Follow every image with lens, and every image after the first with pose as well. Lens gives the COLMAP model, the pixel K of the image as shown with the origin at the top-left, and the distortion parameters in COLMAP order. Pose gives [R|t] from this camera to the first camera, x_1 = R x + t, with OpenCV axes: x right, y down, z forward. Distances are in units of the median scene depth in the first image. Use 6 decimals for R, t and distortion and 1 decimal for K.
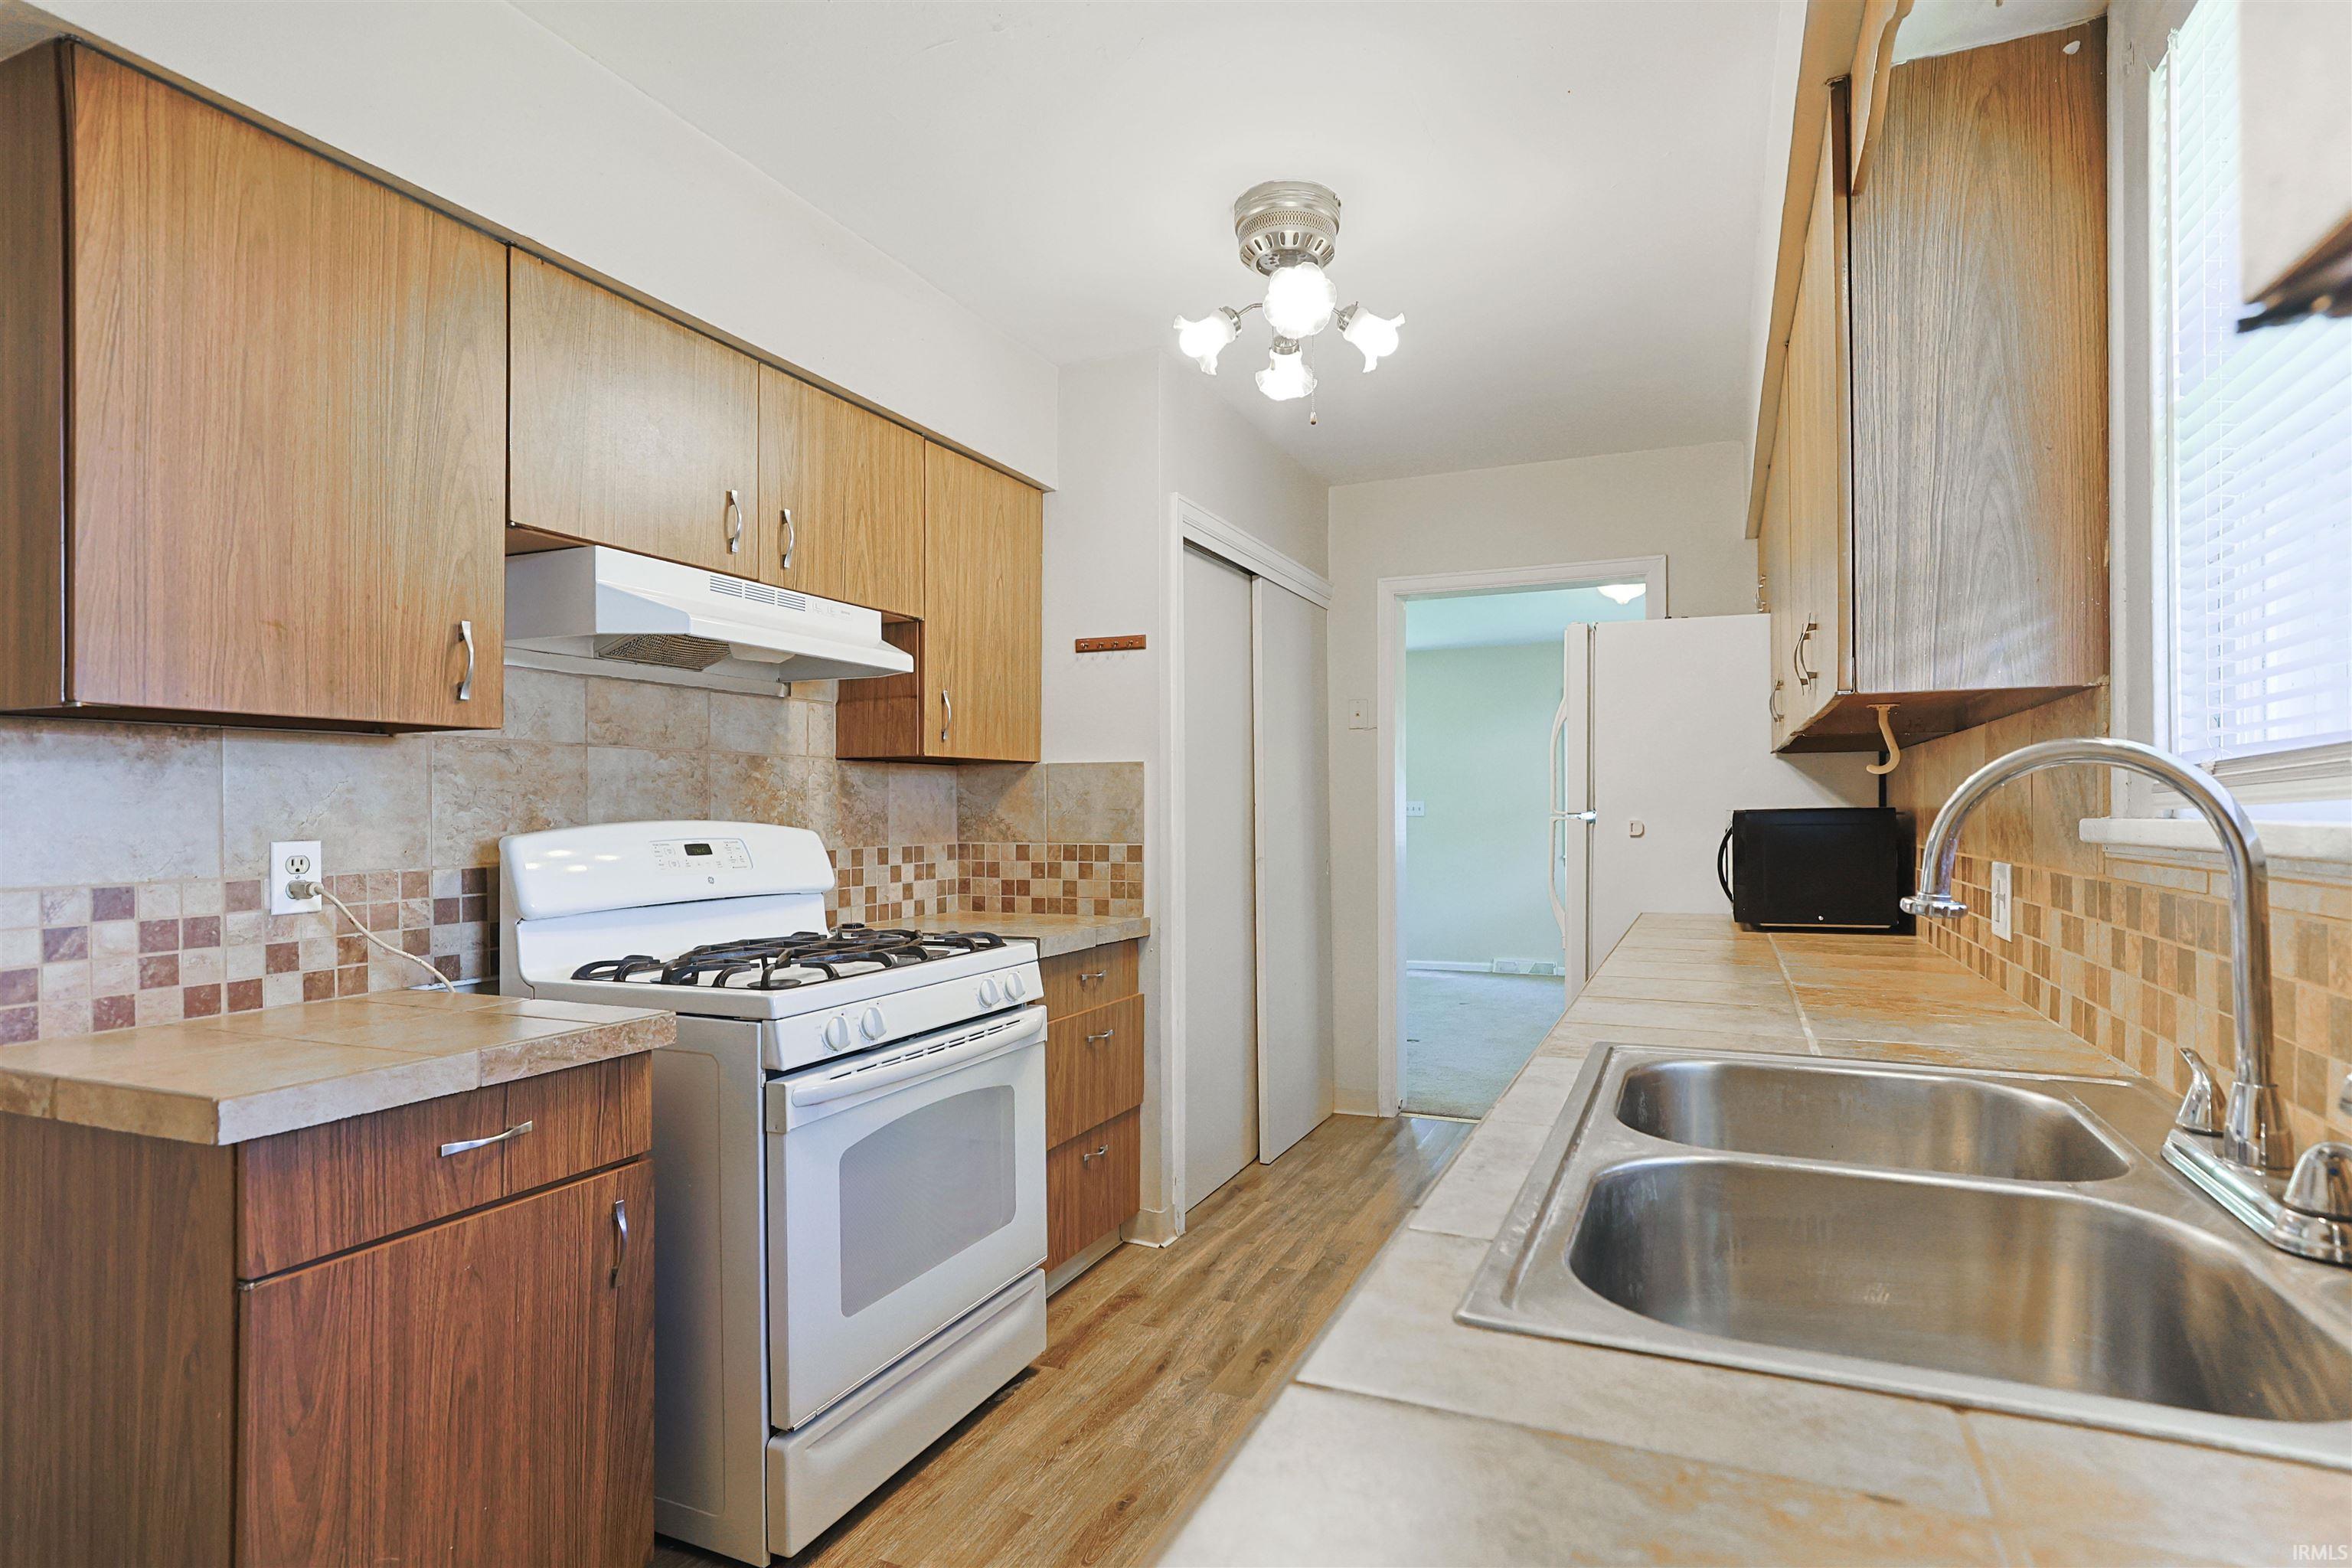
lens RADIAL K [[1127.1, 0, 1177.7], [0, 1127.1, 787.6], [0, 0, 1]] dist [-0.015414, 0.008962]
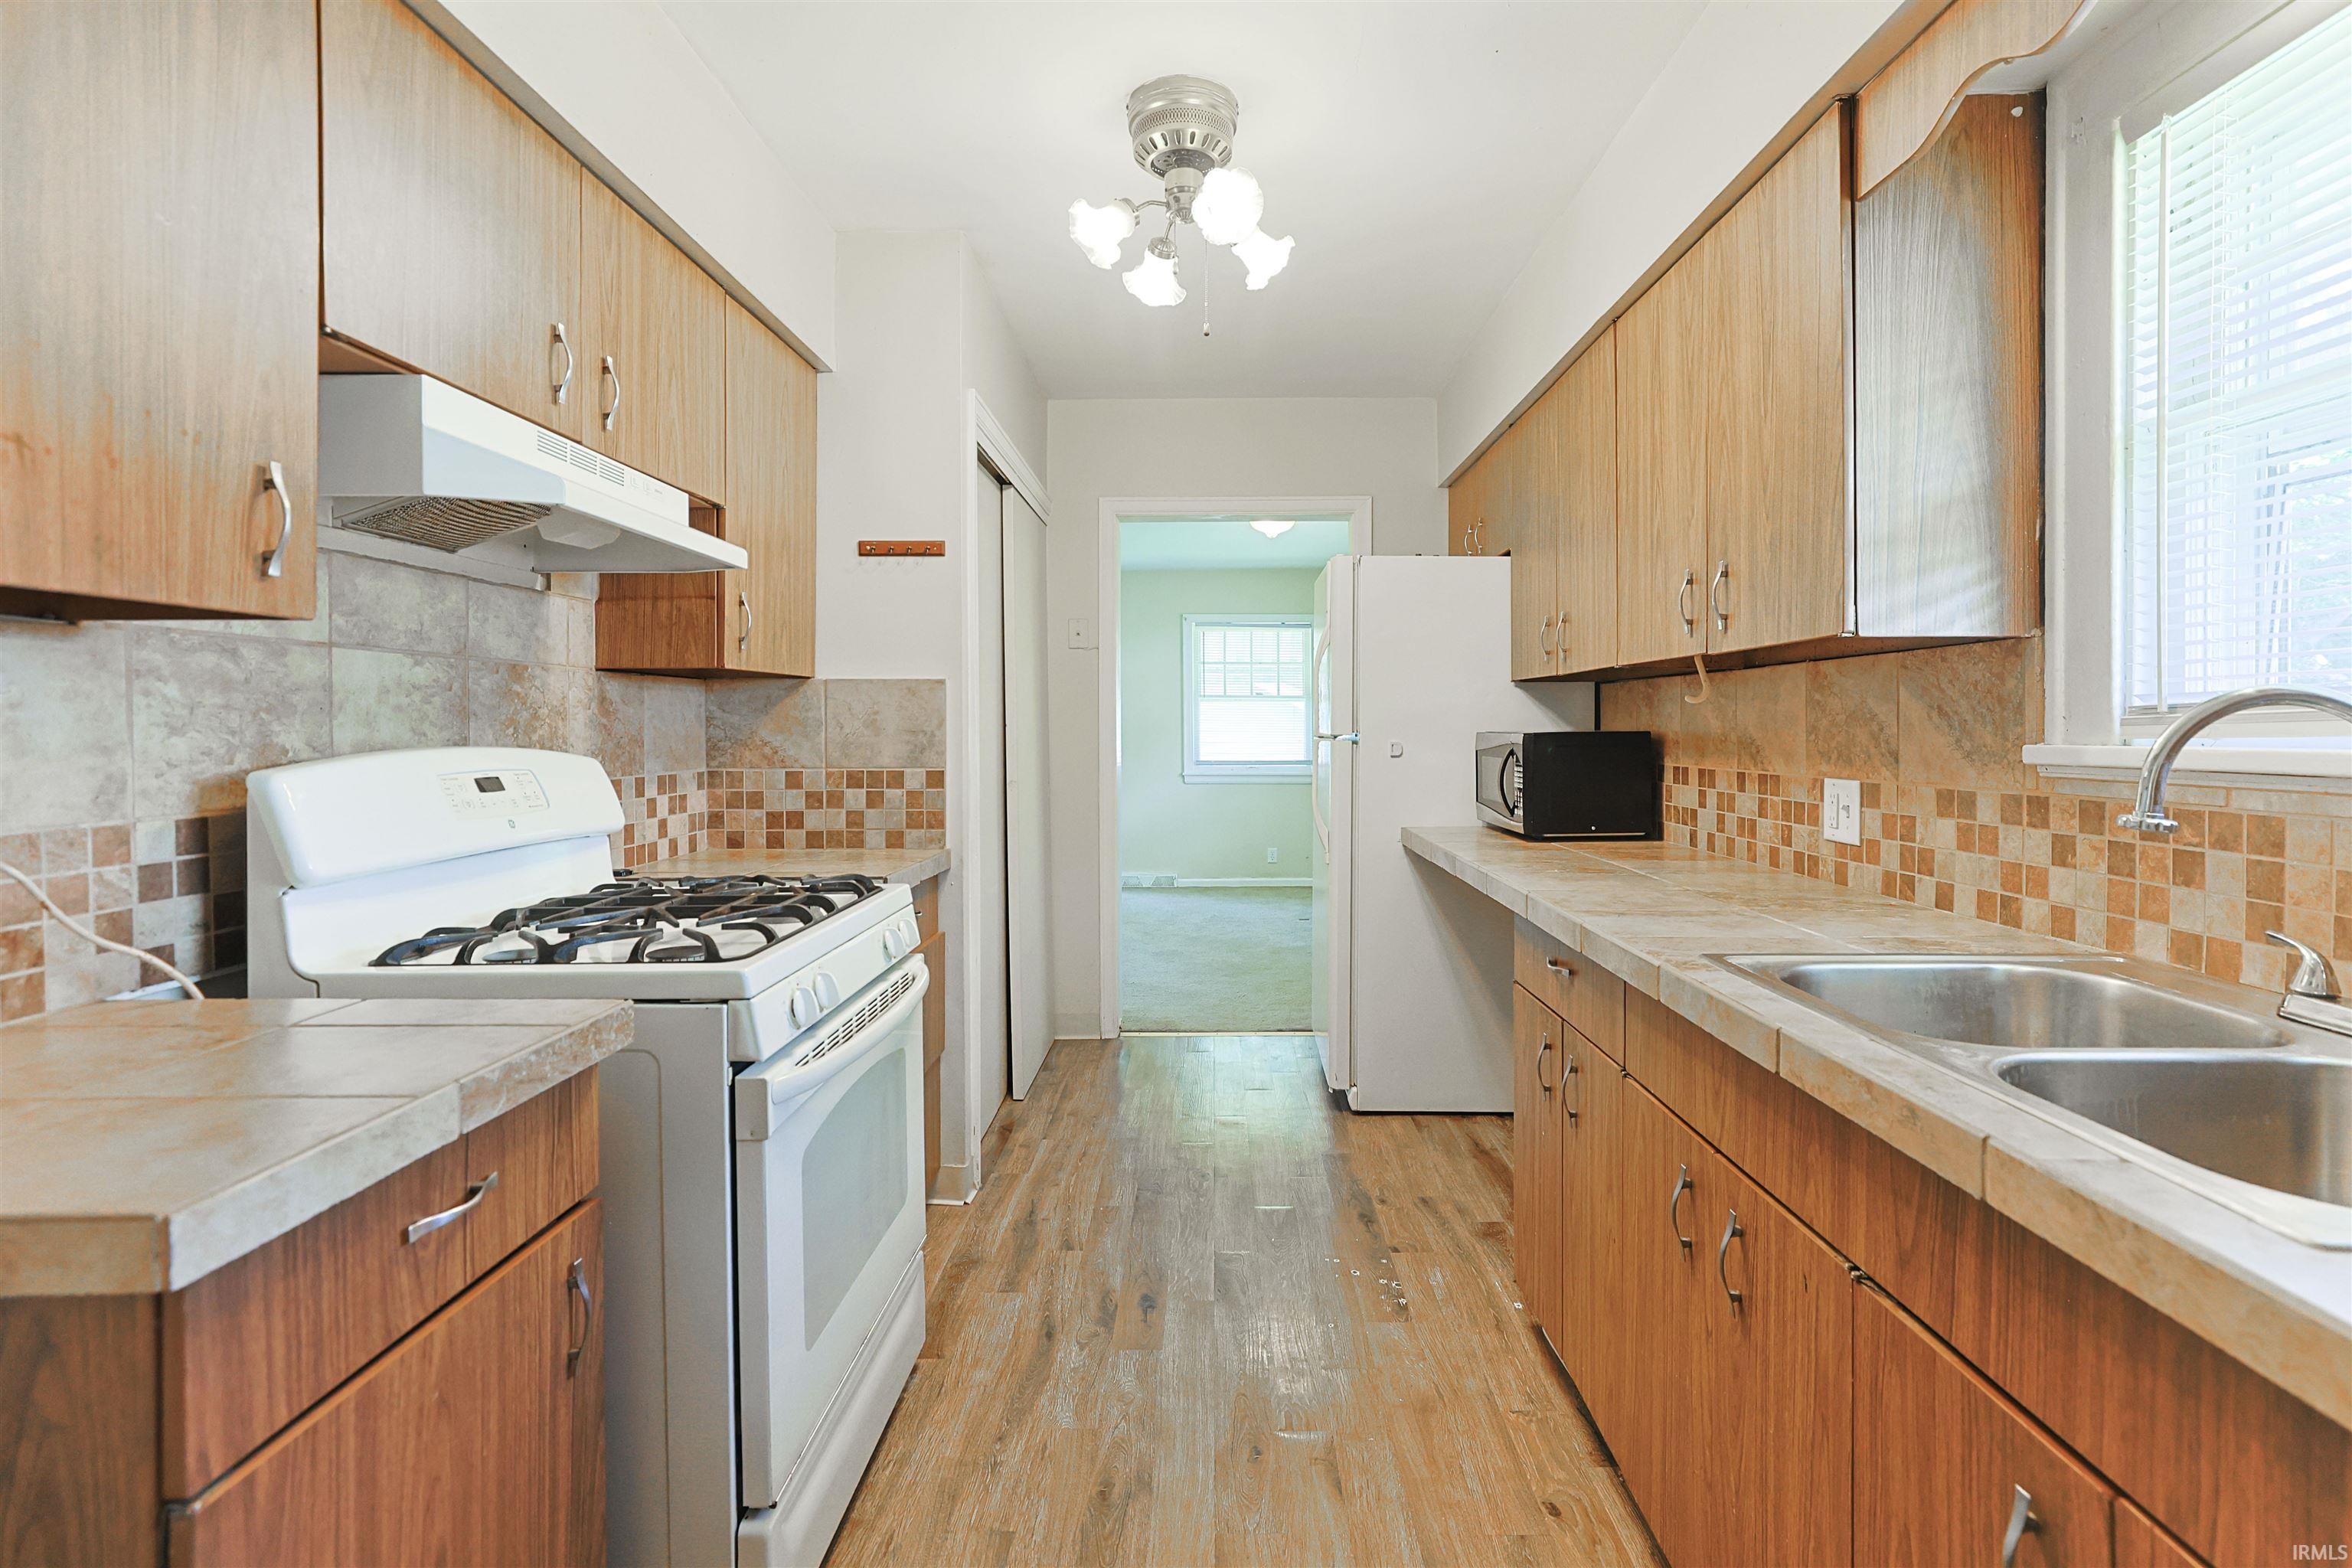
lens RADIAL K [[1127.1, 0, 1202.3], [0, 1127.1, 718.9], [0, 0, 1]] dist [-0.015414, 0.008962]
pose [[0.928446, 0.005649, 0.371425, -0.306530], [-0.009709, 0.999912, 0.009062, -0.001912], [-0.371341, -0.012020, 0.928419, 0.124037]]
